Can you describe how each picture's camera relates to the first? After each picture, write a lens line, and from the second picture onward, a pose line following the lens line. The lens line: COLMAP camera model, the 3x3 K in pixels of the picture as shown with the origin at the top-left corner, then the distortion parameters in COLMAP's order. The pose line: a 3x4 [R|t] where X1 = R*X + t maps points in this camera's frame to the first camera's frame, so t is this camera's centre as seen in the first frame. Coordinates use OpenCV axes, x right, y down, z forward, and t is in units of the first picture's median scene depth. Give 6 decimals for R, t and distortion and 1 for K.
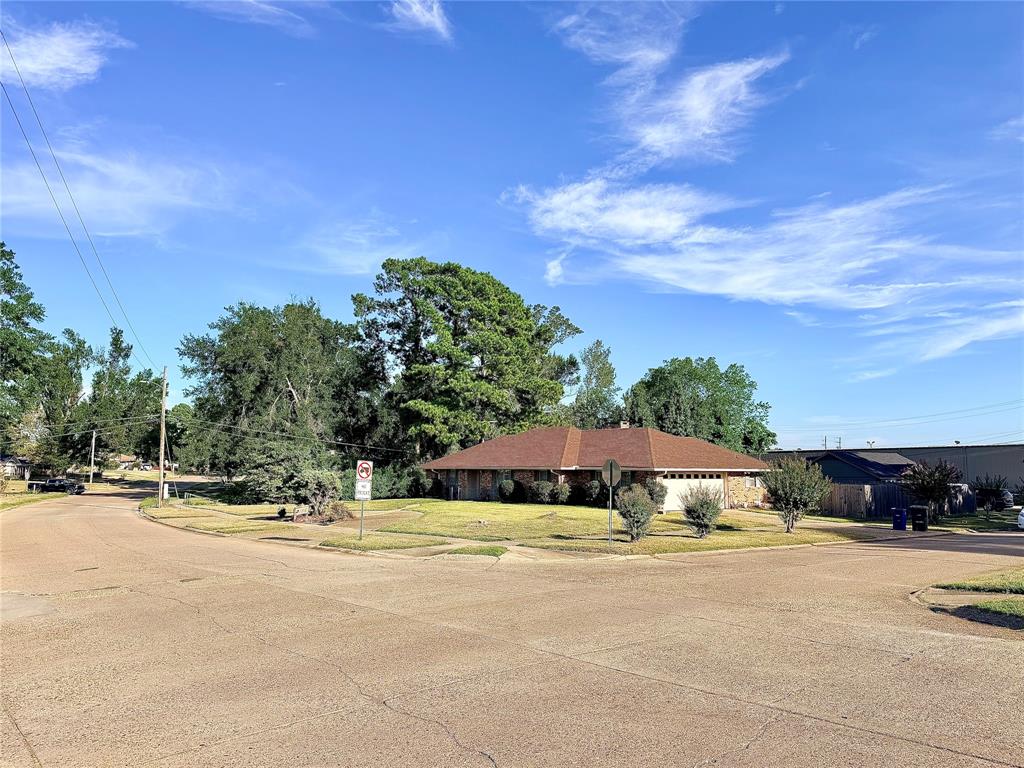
lens RADIAL K [[727.4, 0, 513.2], [0, 727.4, 384.4], [0, 0, 1]] dist [0.029893, -0.019072]
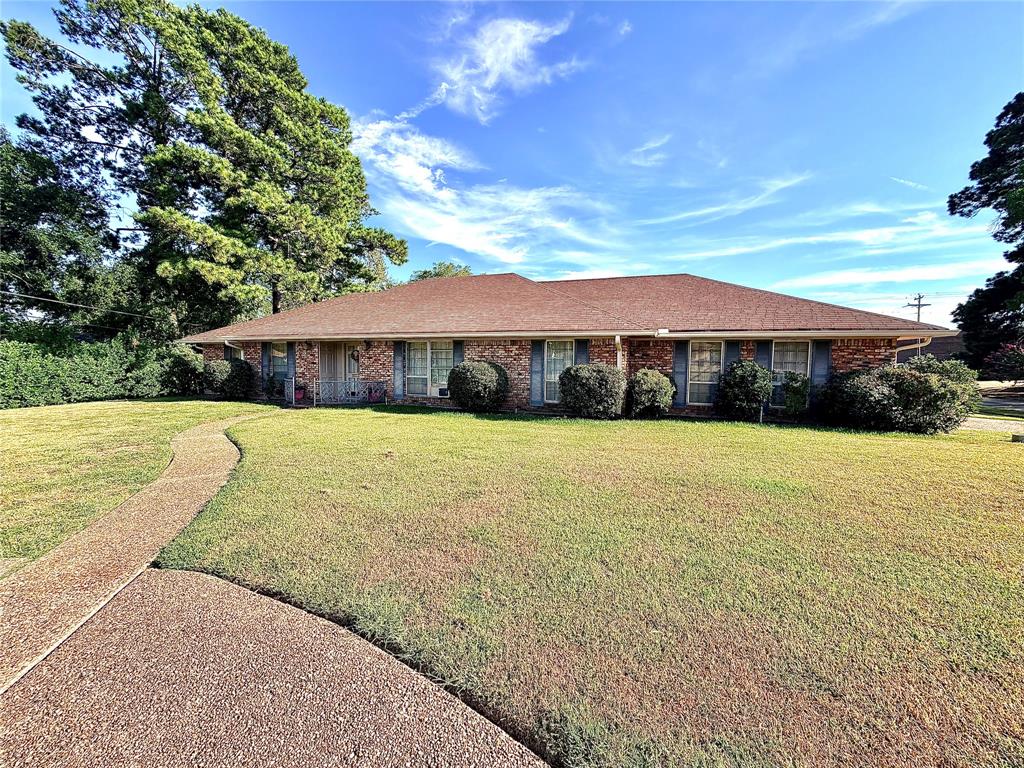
lens RADIAL K [[404.9, 0, 507.3], [0, 404.9, 387.8], [0, 0, 1]] dist [-0.008814, 0.001237]
pose [[0.836886, -0.035381, 0.546232, -0.093036], [-0.066805, 0.983847, 0.166080, 0.081514], [-0.543285, -0.175481, 0.821004, 0.607237]]
